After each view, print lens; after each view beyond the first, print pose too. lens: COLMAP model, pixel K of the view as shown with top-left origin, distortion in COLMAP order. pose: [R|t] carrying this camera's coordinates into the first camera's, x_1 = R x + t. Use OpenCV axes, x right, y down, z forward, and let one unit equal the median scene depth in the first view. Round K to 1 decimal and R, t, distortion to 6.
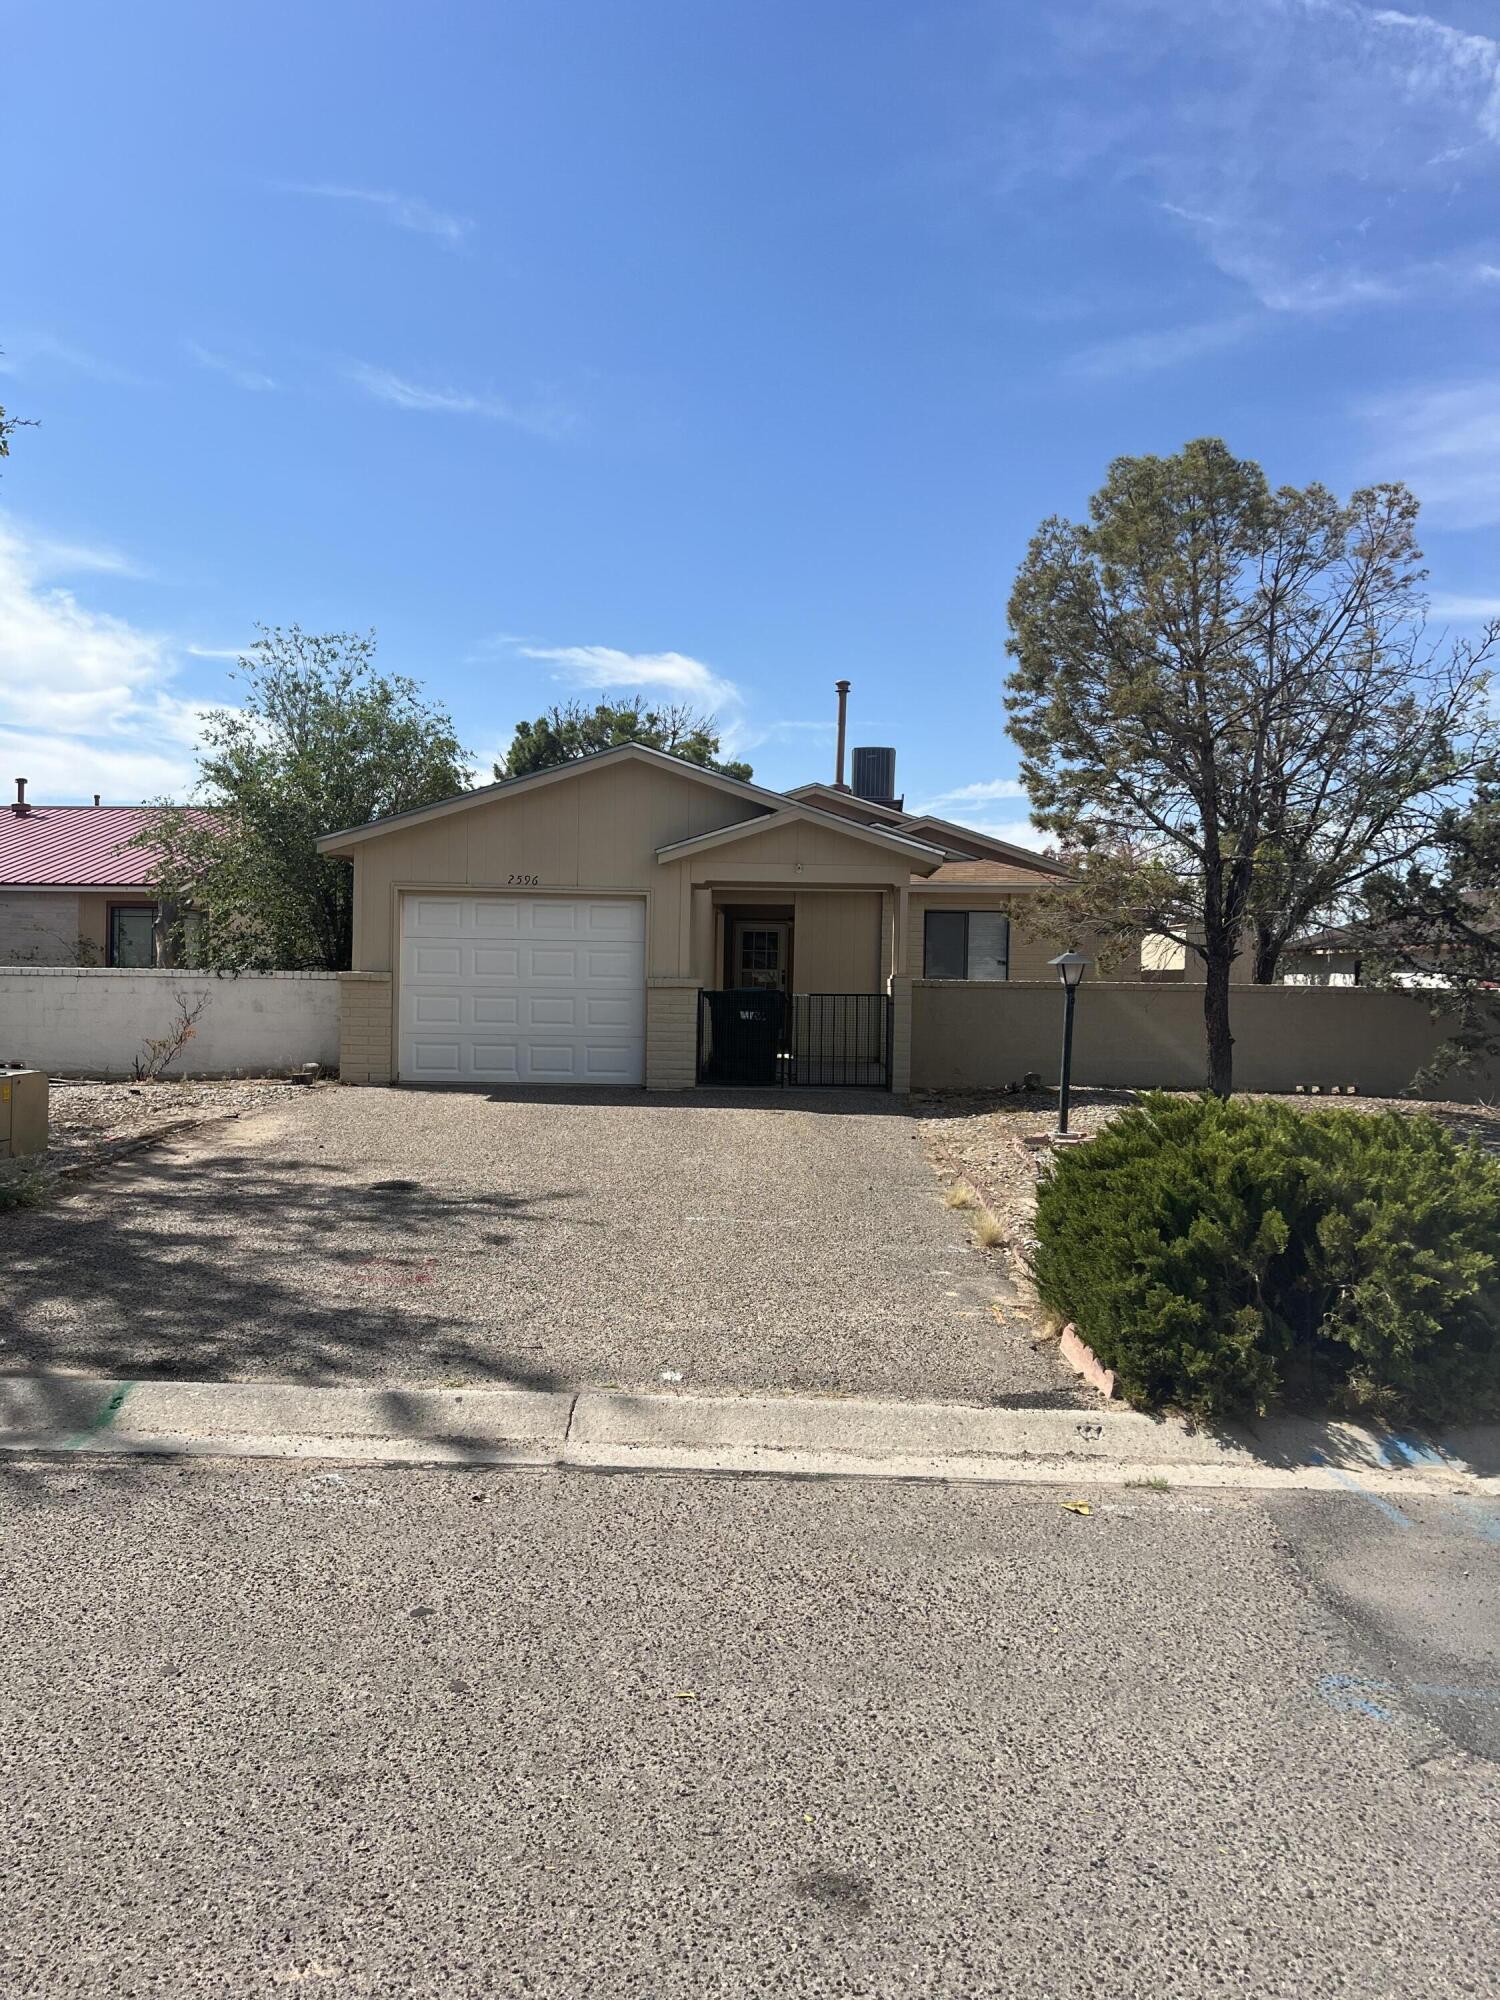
lens RADIAL K [[1502.2, 0, 750.0], [0, 1502.2, 1000.0], [0, 0, 1]] dist [0.076763, -0.111414]
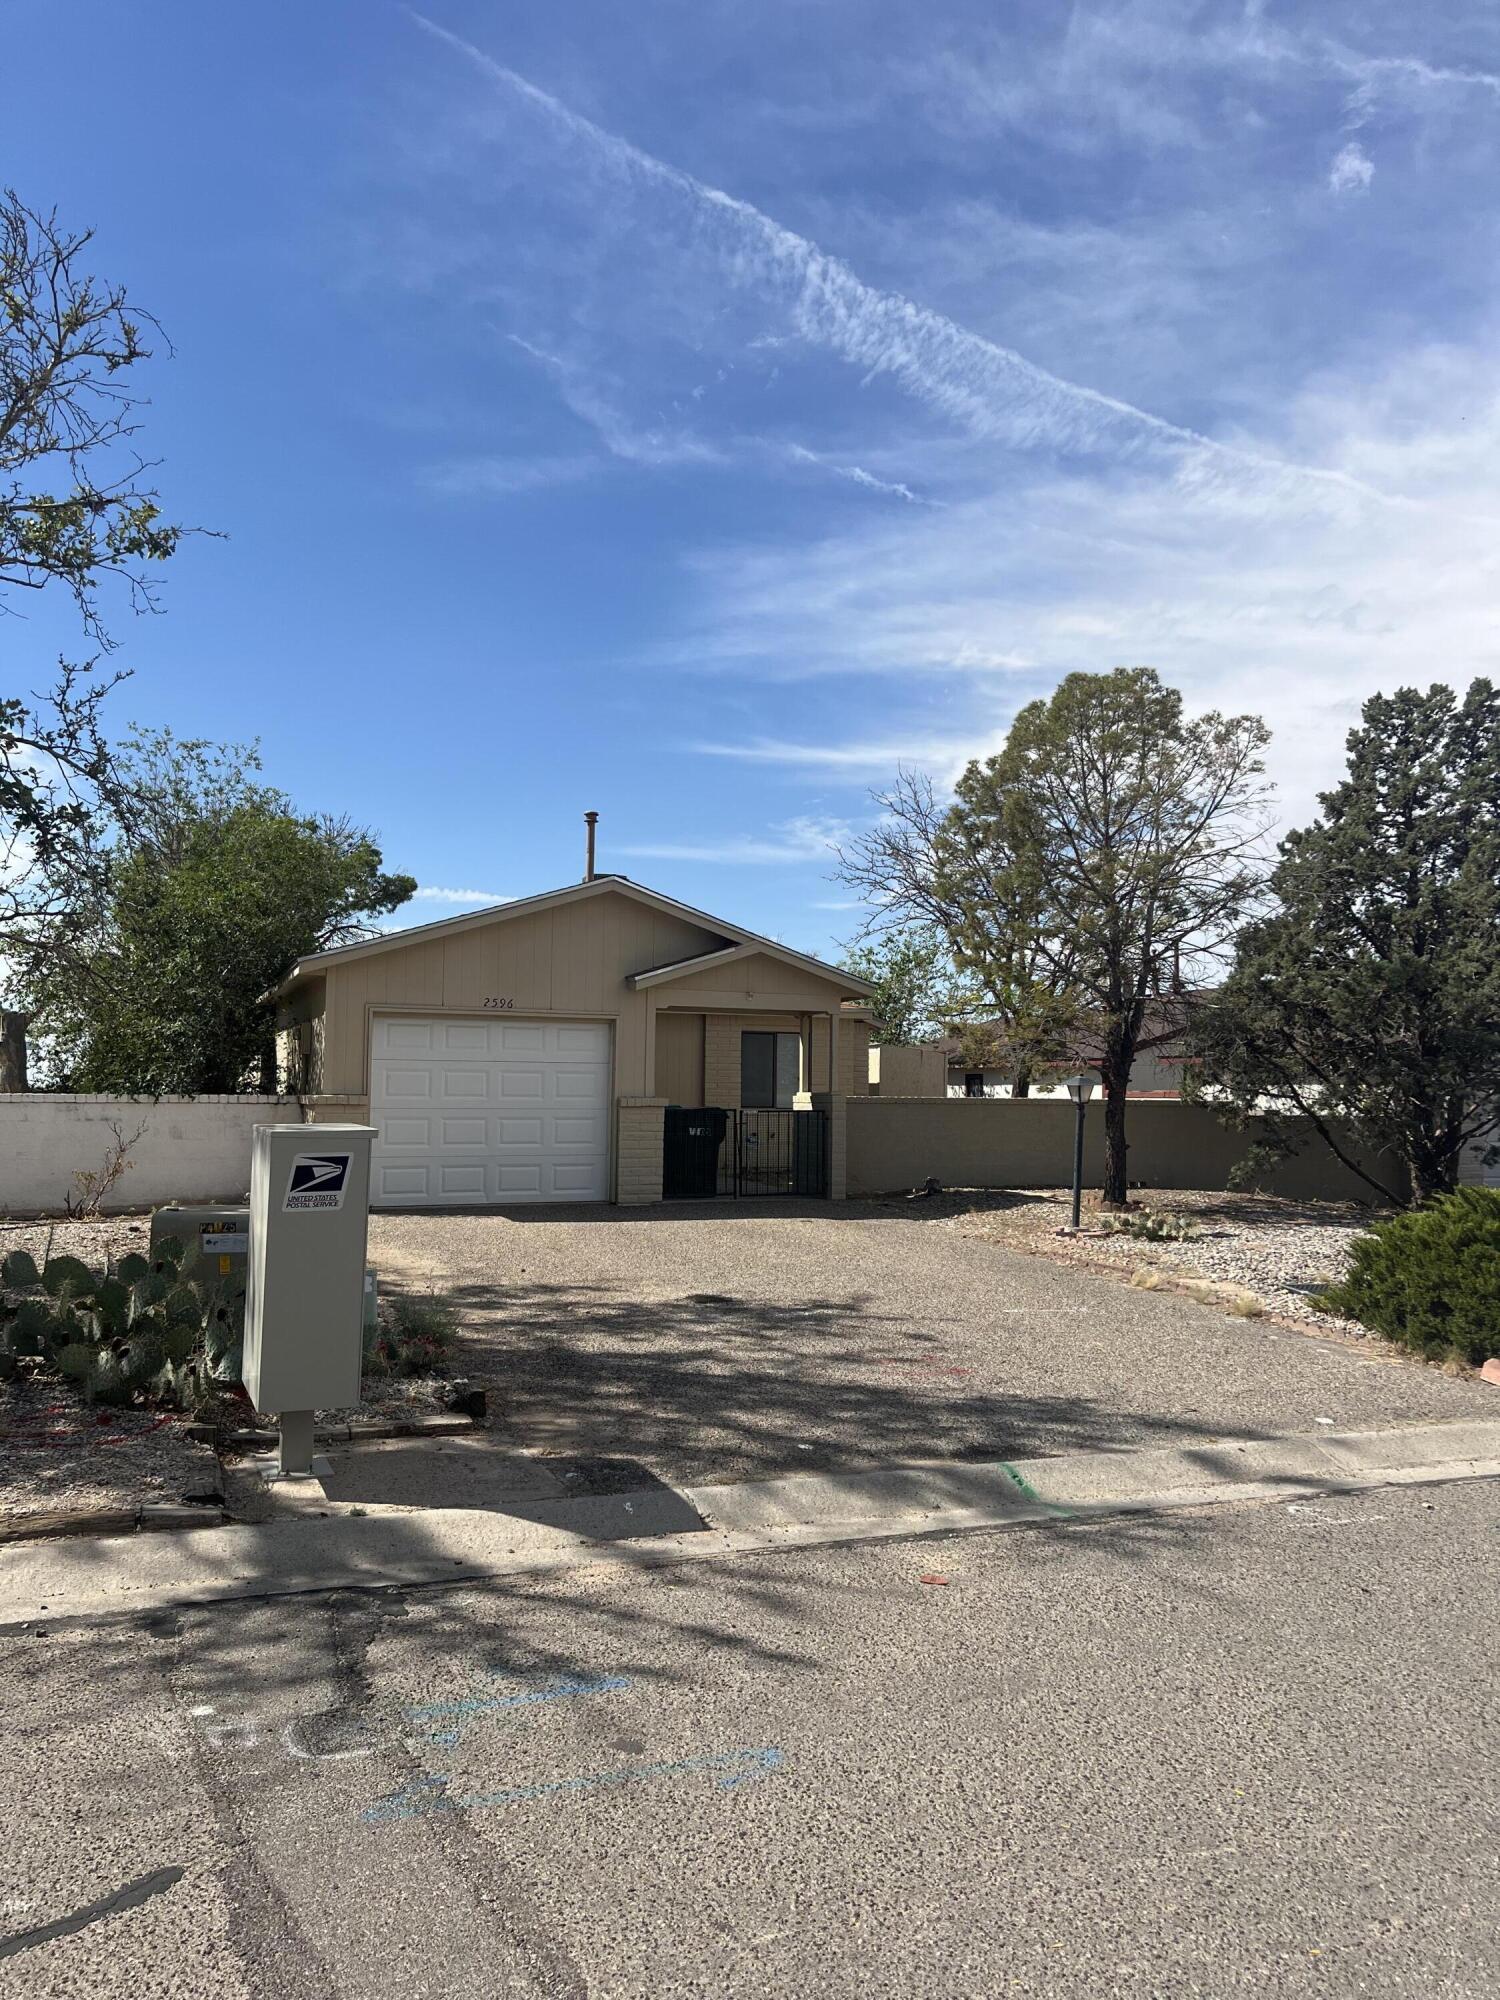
lens RADIAL K [[1547.7, 0, 750.0], [0, 1547.7, 1000.0], [0, 0, 1]] dist [0.064679, -0.052280]
pose [[0.914423, 0.016551, 0.404421, -0.482769], [0.012355, 0.997557, -0.068761, -0.008468], [-0.404571, 0.067873, 0.911984, -0.031464]]
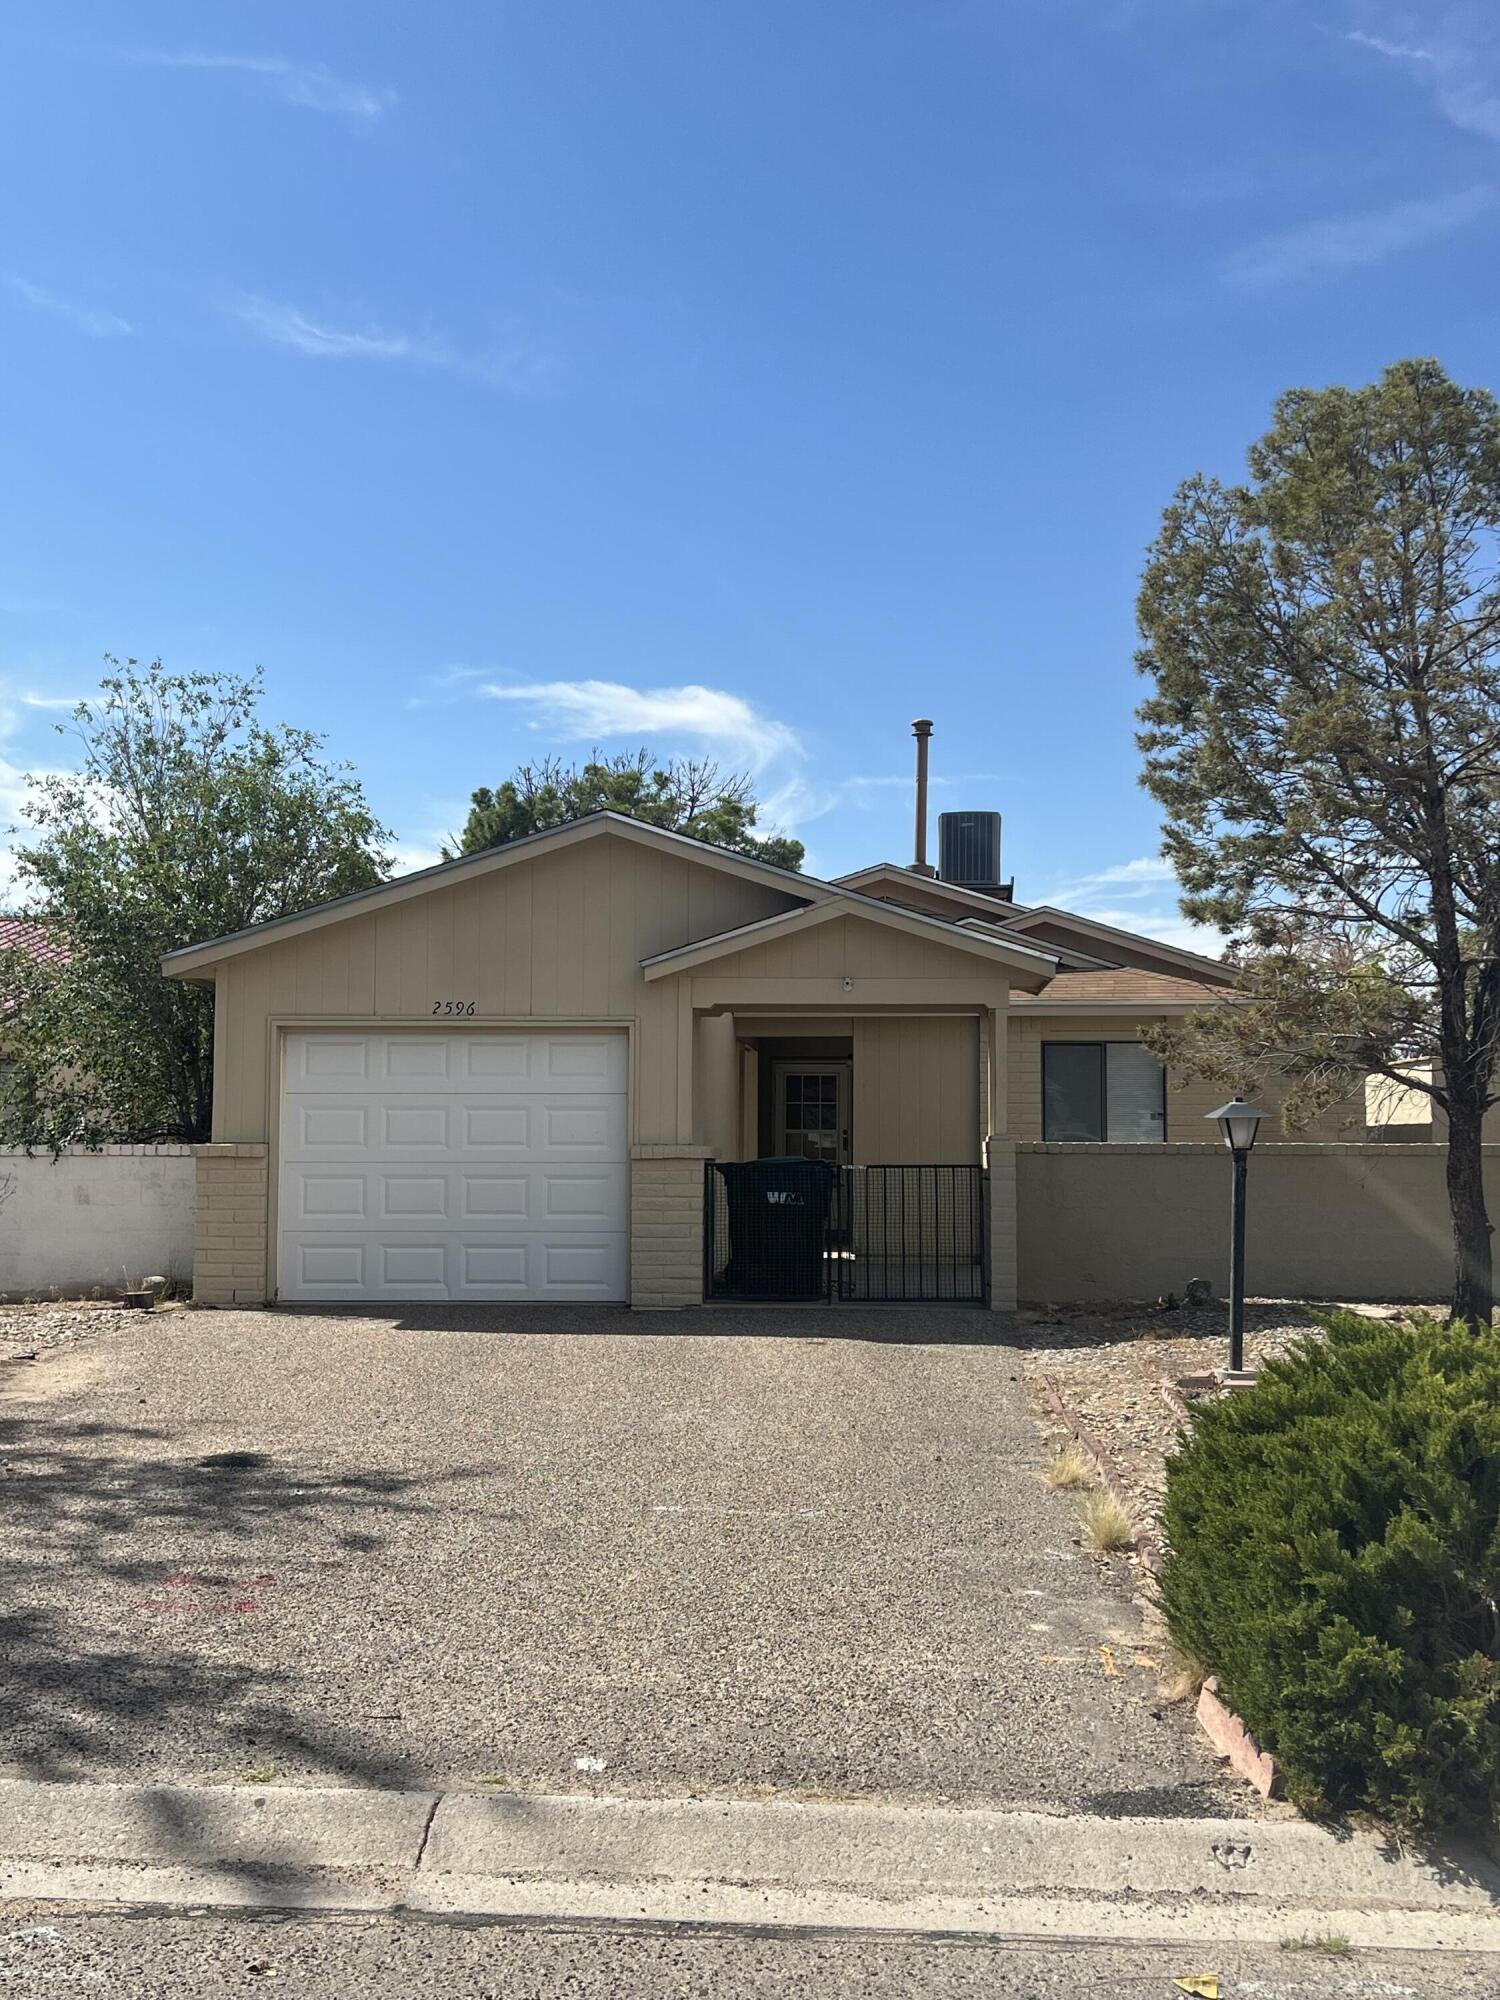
lens RADIAL K [[2117.6, 0, 739.5], [0, 2117.6, 1011.6], [0, 0, 1]] dist [0.082704, -0.147004]
pose [[0.998722, -0.017175, -0.047536, 0.032715], [0.013553, 0.997053, -0.075504, -0.002401], [0.048693, 0.074763, 0.996012, 0.031055]]
